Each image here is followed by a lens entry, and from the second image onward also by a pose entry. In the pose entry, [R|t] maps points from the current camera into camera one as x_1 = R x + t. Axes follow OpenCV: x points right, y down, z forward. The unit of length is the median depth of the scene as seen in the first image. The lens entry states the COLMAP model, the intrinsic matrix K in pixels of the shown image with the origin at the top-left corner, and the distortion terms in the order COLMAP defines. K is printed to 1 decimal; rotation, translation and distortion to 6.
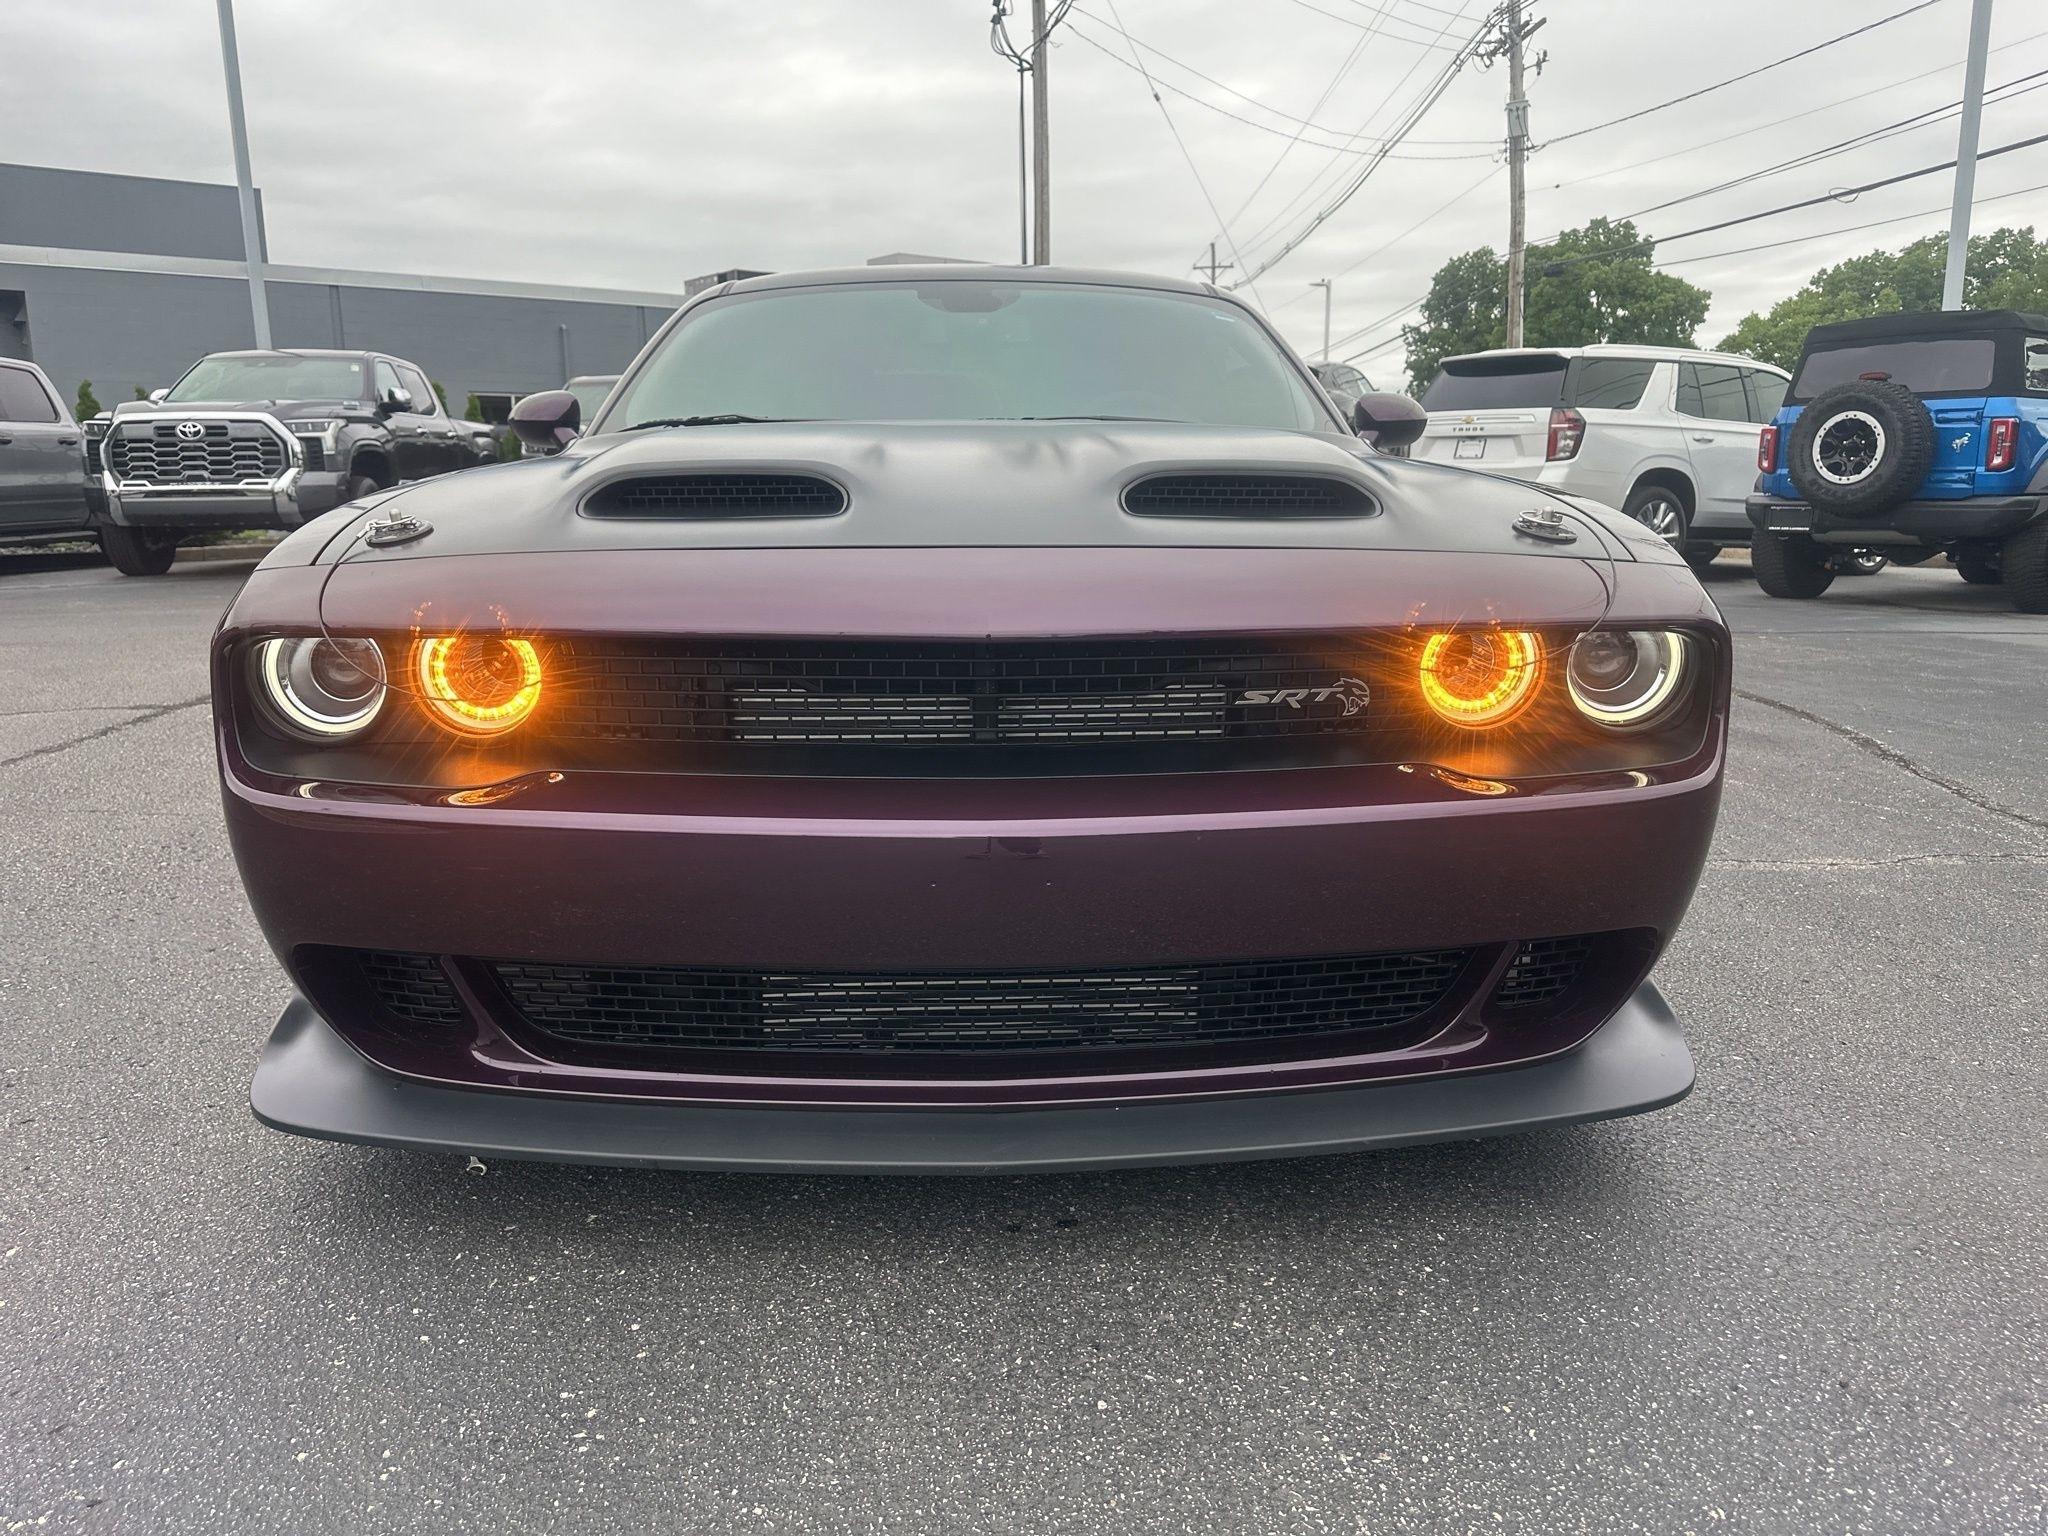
lens RADIAL K [[1453.3, 0, 1011.5], [0, 1453.3, 756.8], [0, 0, 1]] dist [0.028358, -0.033659]
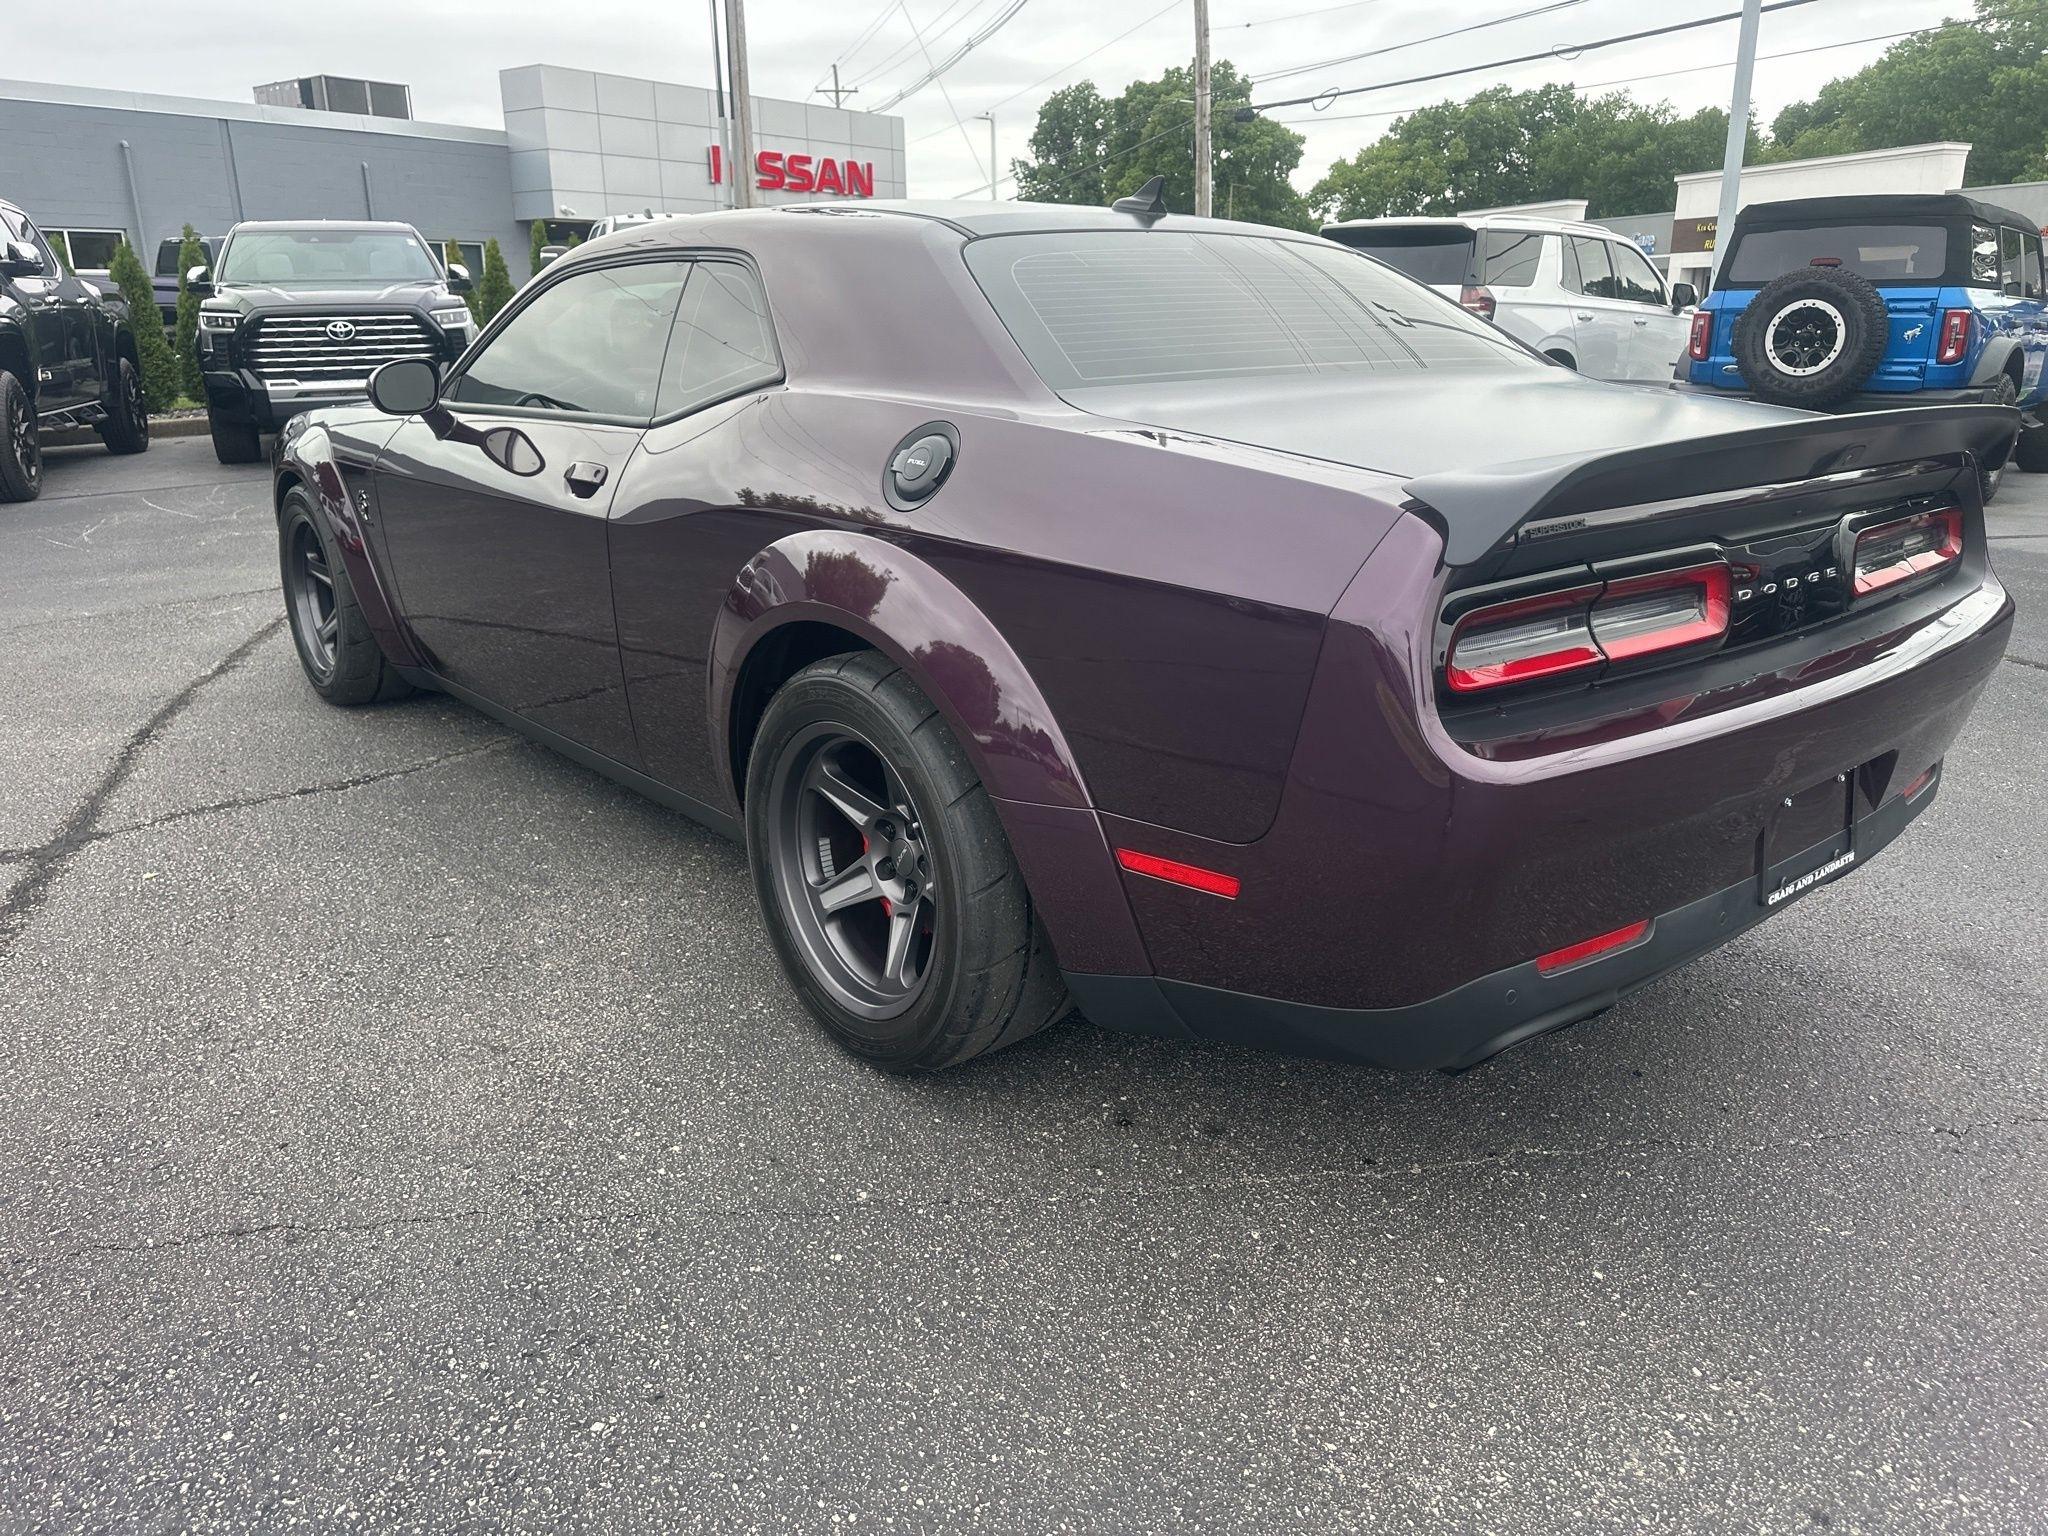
lens RADIAL K [[1453.3, 0, 1034.6], [0, 1453.3, 765.6], [0, 0, 1]] dist [0.028358, -0.033659]
pose [[0.961013, -0.081319, 0.264276, -0.144359], [0.051768, 0.991790, 0.116927, -0.050080], [-0.271615, -0.098687, 0.957333, 0.129843]]
